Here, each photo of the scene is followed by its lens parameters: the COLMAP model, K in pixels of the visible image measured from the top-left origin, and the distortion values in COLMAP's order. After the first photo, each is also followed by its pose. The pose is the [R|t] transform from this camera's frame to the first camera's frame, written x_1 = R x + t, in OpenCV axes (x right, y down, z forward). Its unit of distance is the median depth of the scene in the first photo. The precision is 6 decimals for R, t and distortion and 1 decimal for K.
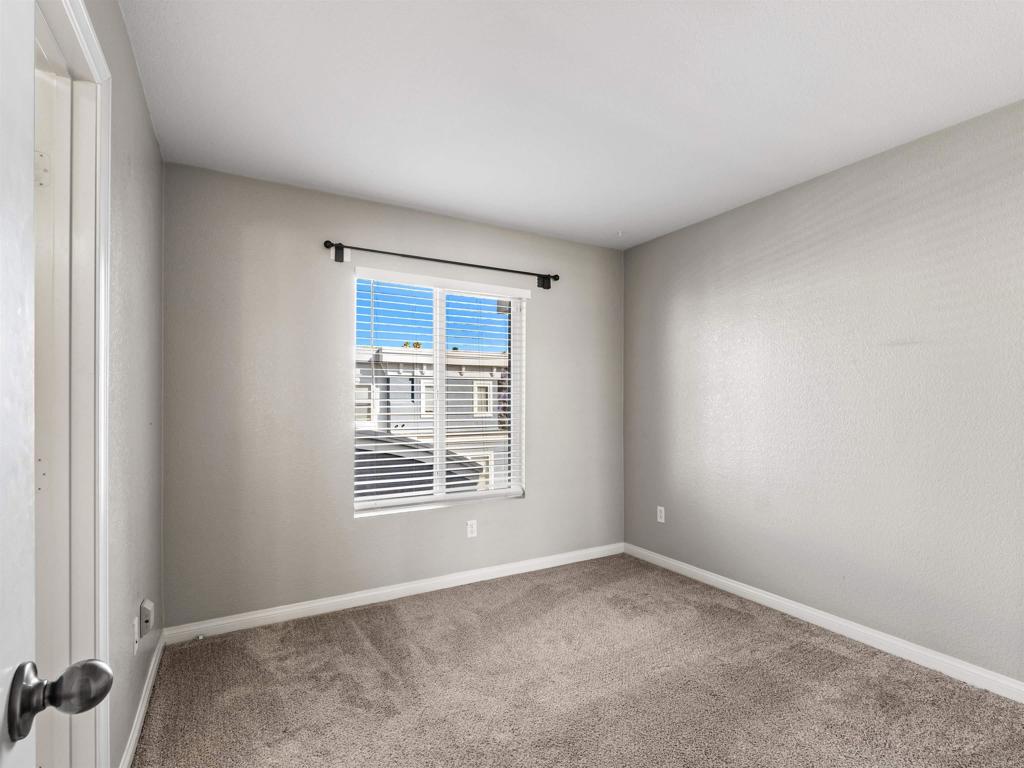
lens RADIAL K [[493.9, 0, 510.1], [0, 493.9, 386.0], [0, 0, 1]] dist [-0.005017, -0.000697]
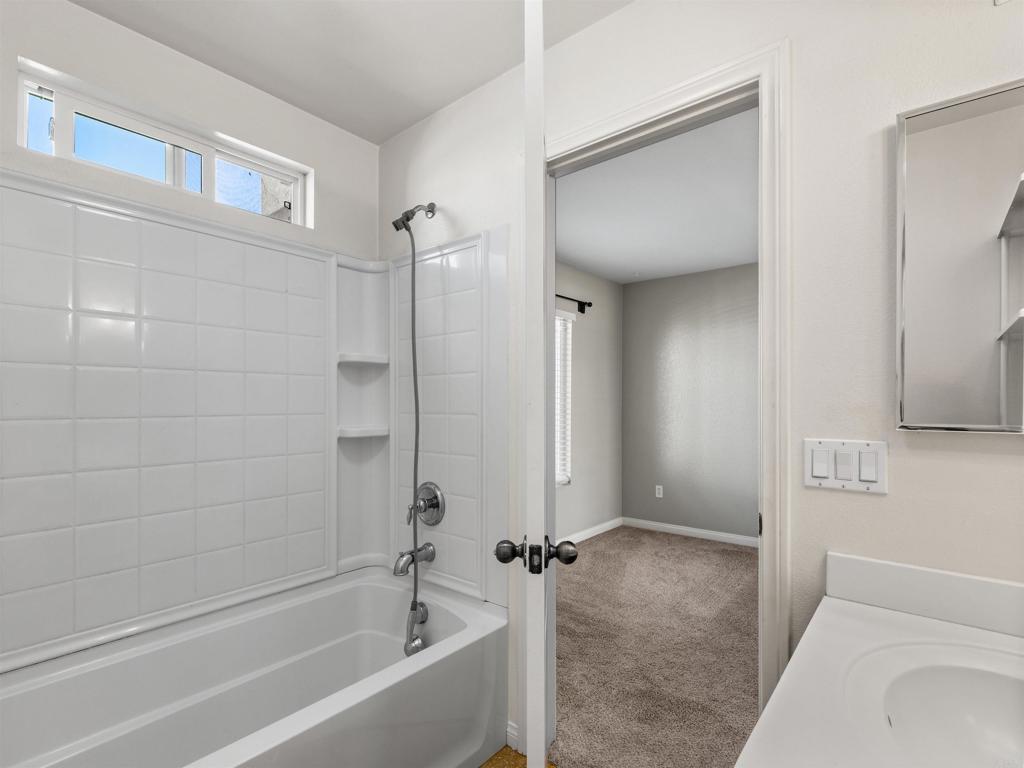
lens RADIAL K [[493.9, 0, 514.1], [0, 493.9, 395.0], [0, 0, 1]] dist [-0.005017, -0.000697]
pose [[0.939715, 0.004703, 0.341927, -0.506623], [-0.010674, 0.999822, 0.015585, -0.011756], [-0.341793, -0.018296, 0.939597, -0.092830]]
